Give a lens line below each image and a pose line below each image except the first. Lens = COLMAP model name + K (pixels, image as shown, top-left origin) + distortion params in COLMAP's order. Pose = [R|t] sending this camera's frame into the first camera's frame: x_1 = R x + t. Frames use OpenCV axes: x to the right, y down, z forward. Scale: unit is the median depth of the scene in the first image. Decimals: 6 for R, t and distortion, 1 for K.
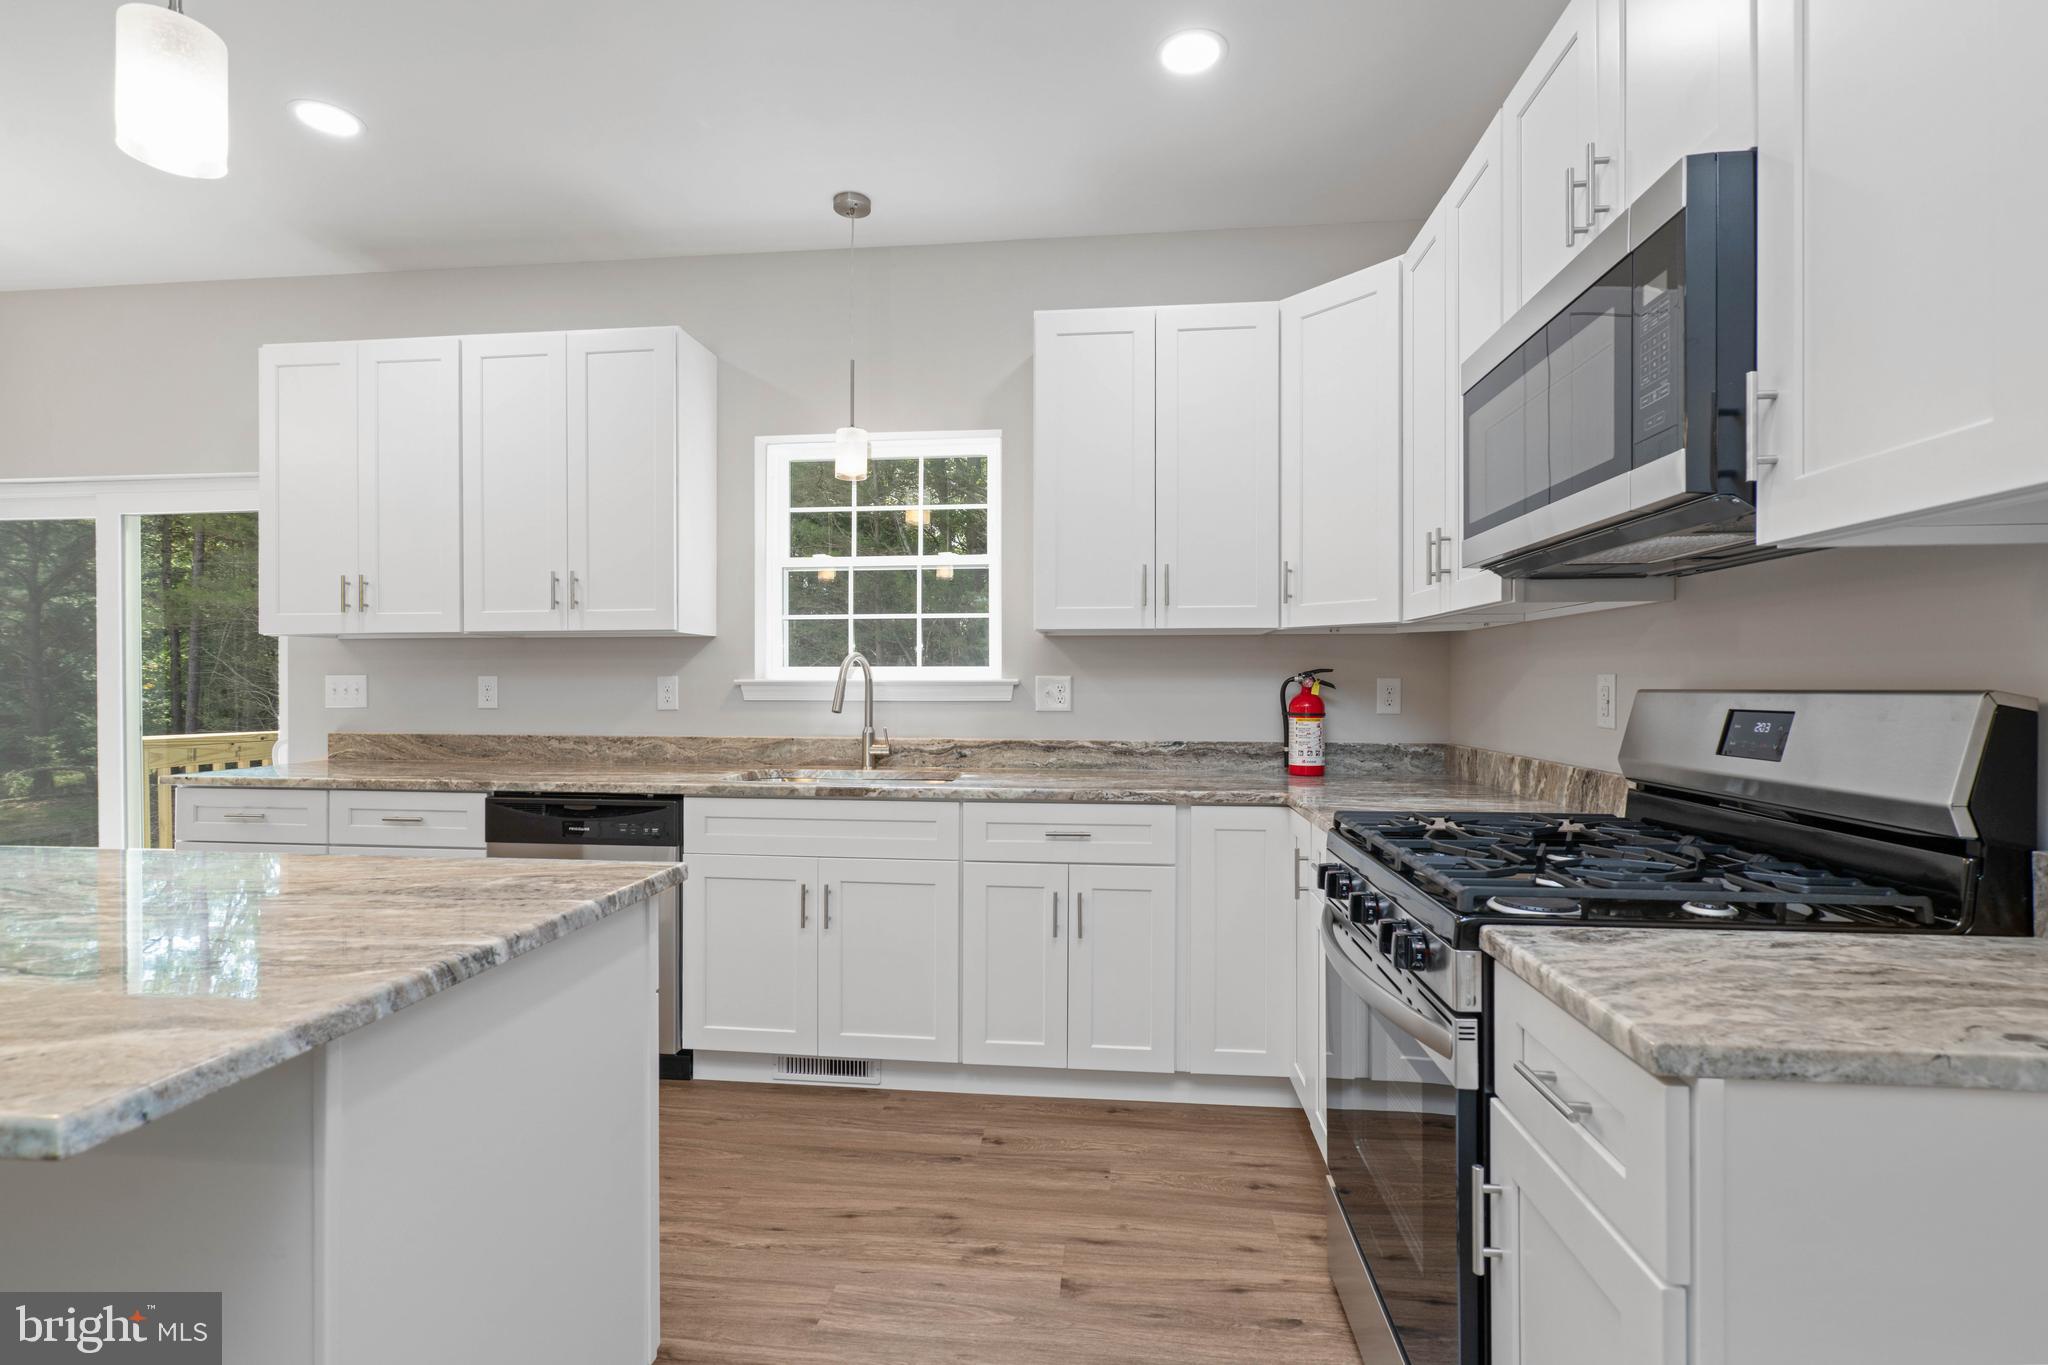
lens RADIAL K [[929.8, 0, 1019.8], [0, 929.8, 683.9], [0, 0, 1]] dist [-0.004405, 0.001303]
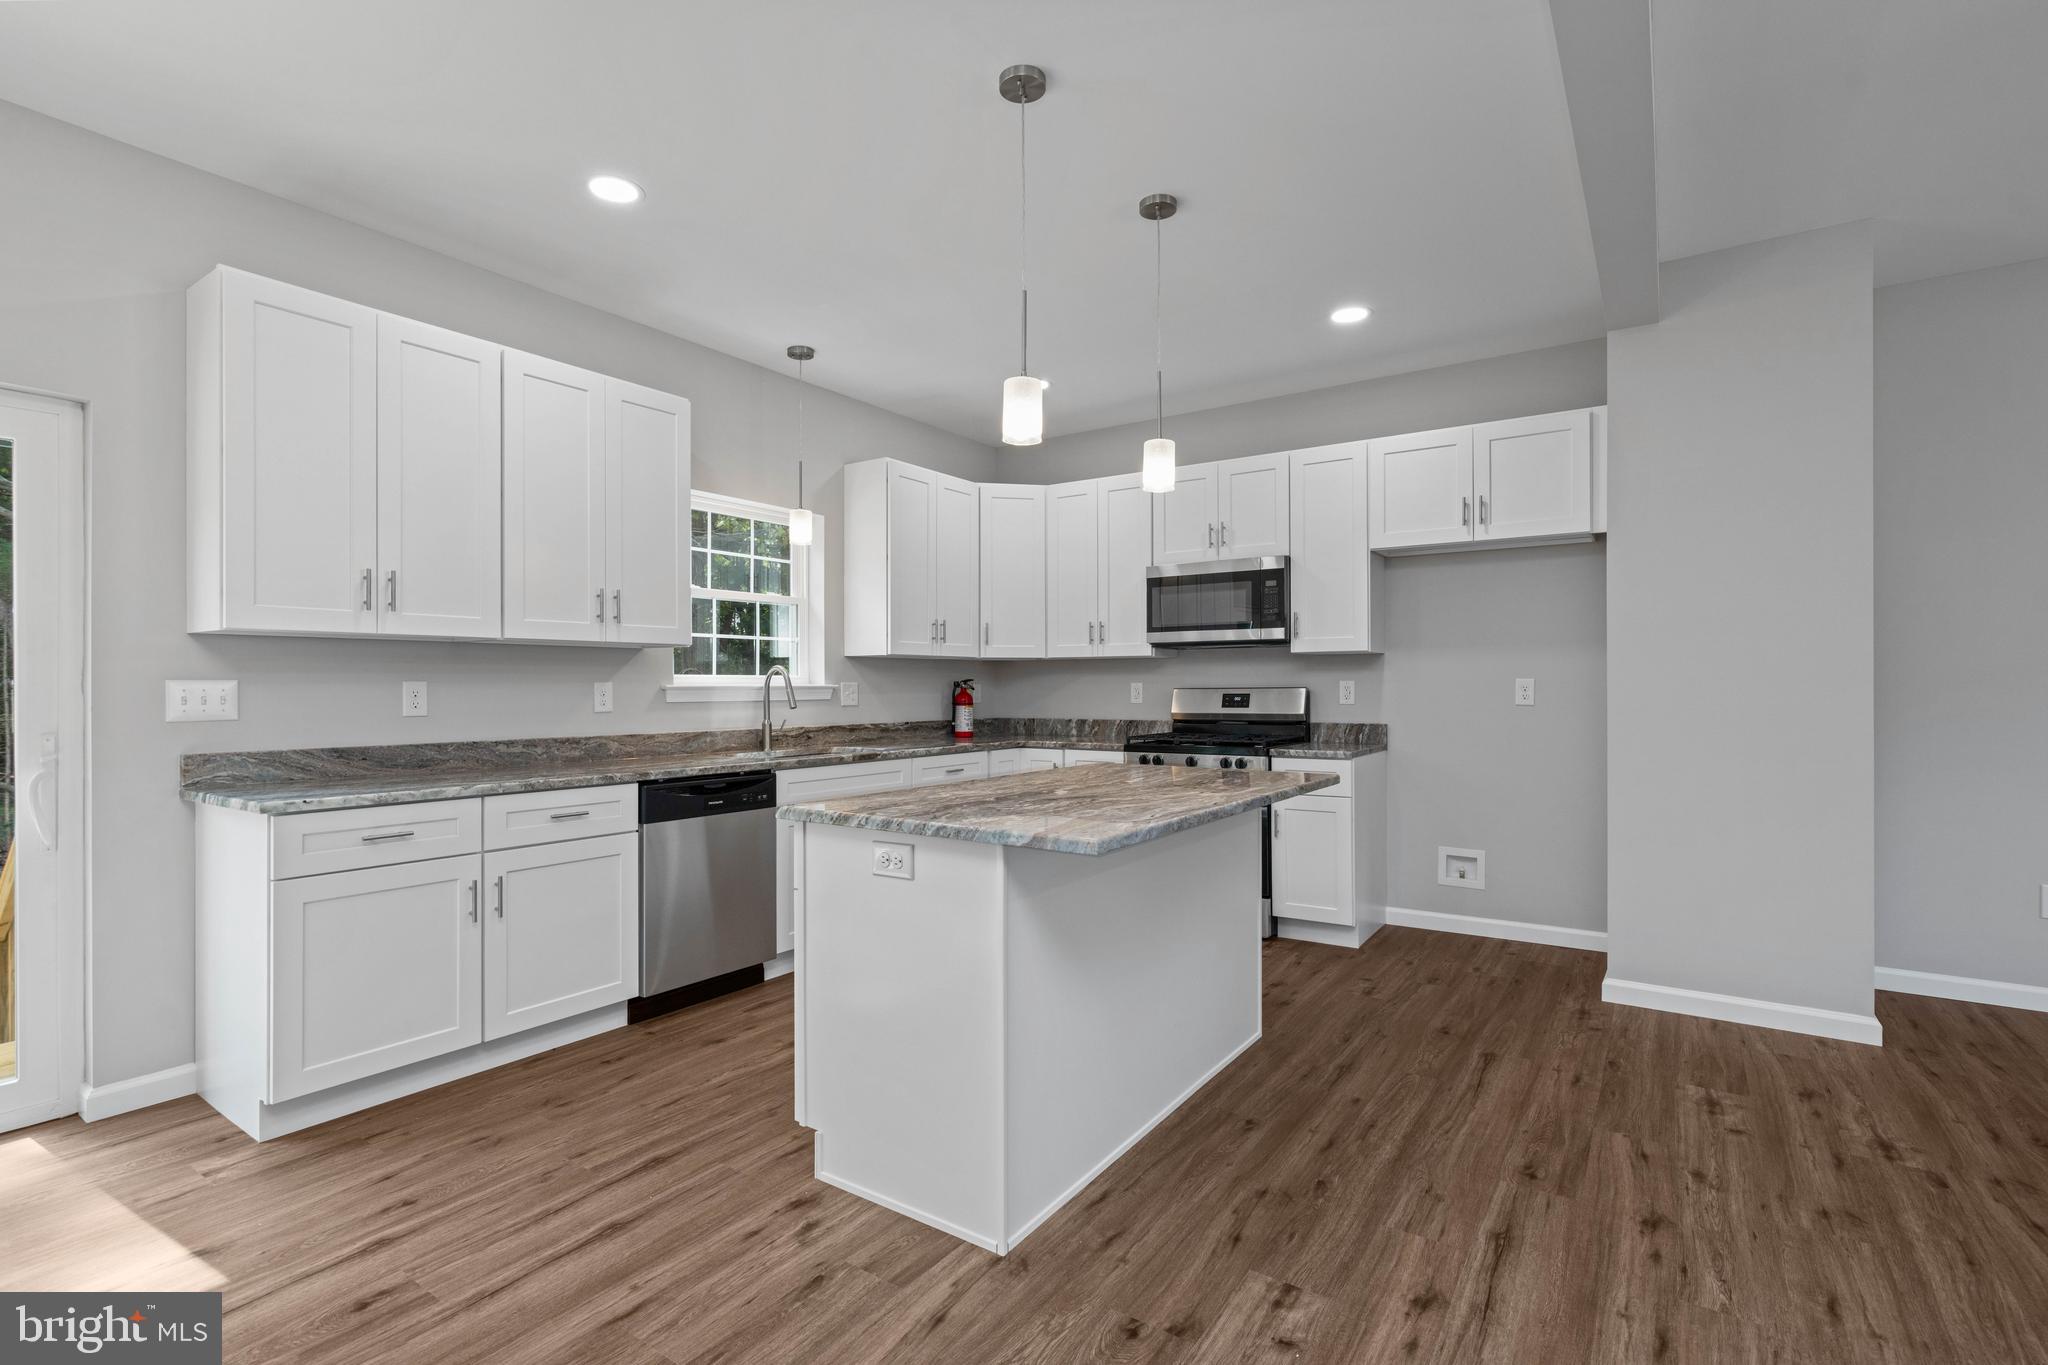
lens RADIAL K [[929.8, 0, 1013.4], [0, 929.8, 687.3], [0, 0, 1]] dist [-0.004405, 0.001303]
pose [[0.486692, -0.002459, 0.873570, -1.160884], [0.005727, 0.999984, -0.000375, 0.001170], [-0.873555, 0.005185, 0.486698, 0.020473]]
